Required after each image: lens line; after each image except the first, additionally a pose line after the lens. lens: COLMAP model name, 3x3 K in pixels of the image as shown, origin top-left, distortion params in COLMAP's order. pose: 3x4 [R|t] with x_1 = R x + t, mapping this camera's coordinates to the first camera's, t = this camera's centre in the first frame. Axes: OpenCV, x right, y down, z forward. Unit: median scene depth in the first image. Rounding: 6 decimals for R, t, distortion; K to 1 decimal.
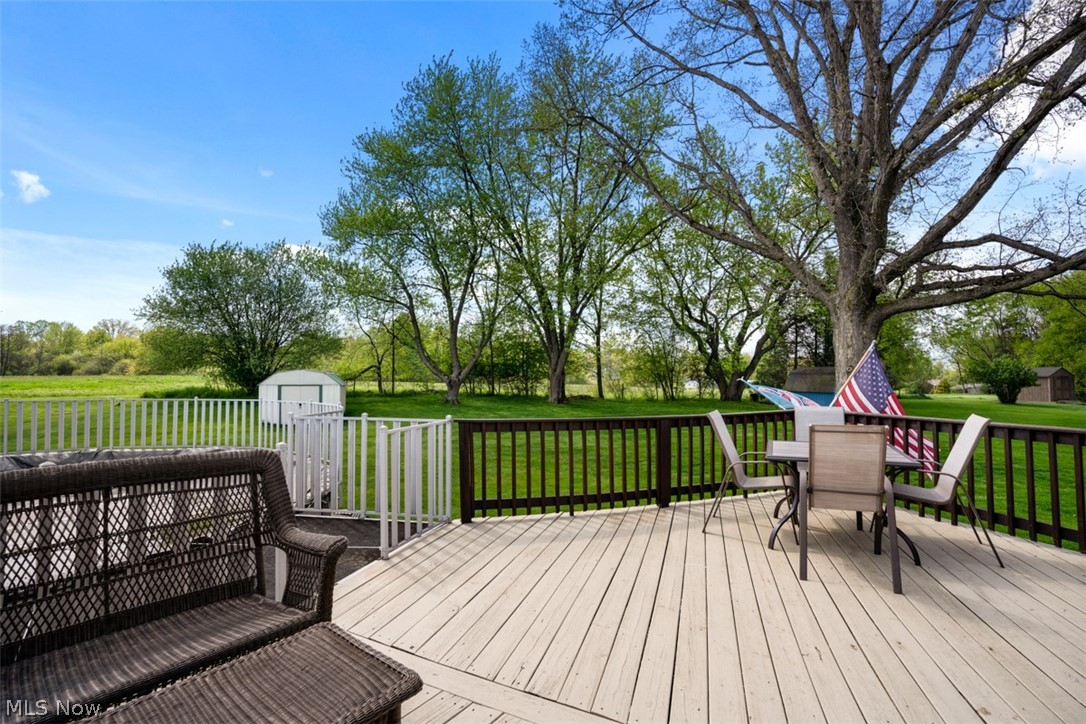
lens RADIAL K [[503.5, 0, 543.0], [0, 503.5, 362.0], [0, 0, 1]] dist [-0.068458, 0.025084]
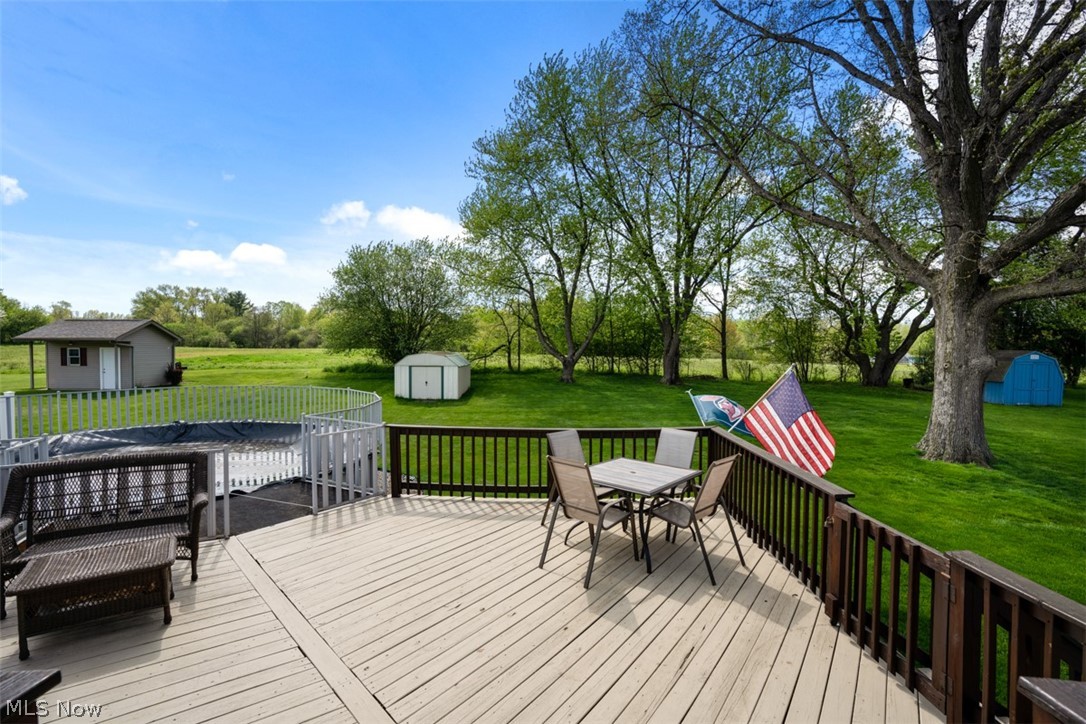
lens RADIAL K [[503.5, 0, 543.0], [0, 503.5, 362.0], [0, 0, 1]] dist [-0.068458, 0.025084]
pose [[0.946380, 0.016782, -0.322619, 0.133481], [0.003052, 0.998141, 0.060873, -0.029022], [0.323040, -0.058594, 0.944570, -0.037510]]
